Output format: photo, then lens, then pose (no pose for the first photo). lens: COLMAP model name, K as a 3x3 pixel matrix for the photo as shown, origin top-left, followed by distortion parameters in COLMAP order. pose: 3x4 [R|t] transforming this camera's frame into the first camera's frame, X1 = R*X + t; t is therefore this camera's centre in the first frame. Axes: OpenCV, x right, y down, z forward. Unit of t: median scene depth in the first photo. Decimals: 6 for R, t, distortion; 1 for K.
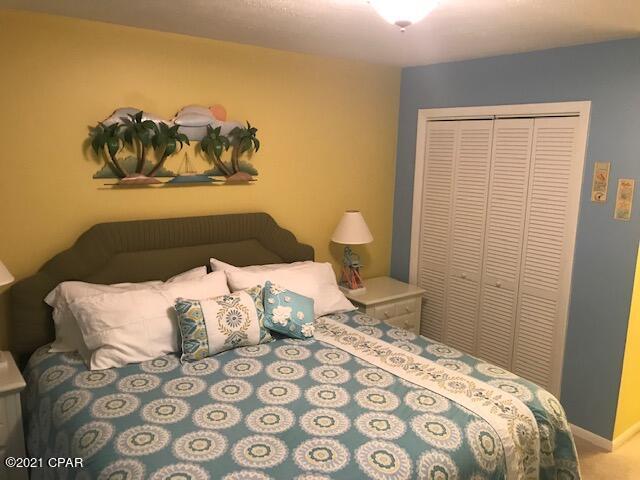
lens RADIAL K [[525.6, 0, 318.8], [0, 525.6, 238.9], [0, 0, 1]] dist [0.025088, -0.005658]
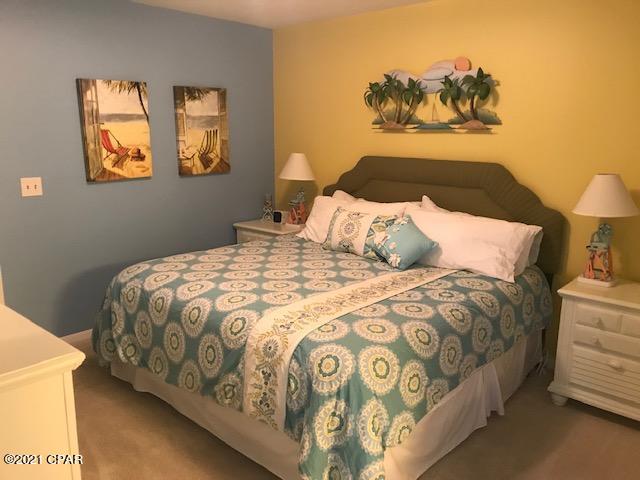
lens RADIAL K [[525.6, 0, 318.6], [0, 525.6, 240.7], [0, 0, 1]] dist [0.025088, -0.005658]
pose [[0.164036, 0.177925, -0.970276, 0.890291], [-0.192552, 0.970454, 0.145404, 0.010025], [0.967479, 0.162977, 0.193450, 0.586719]]
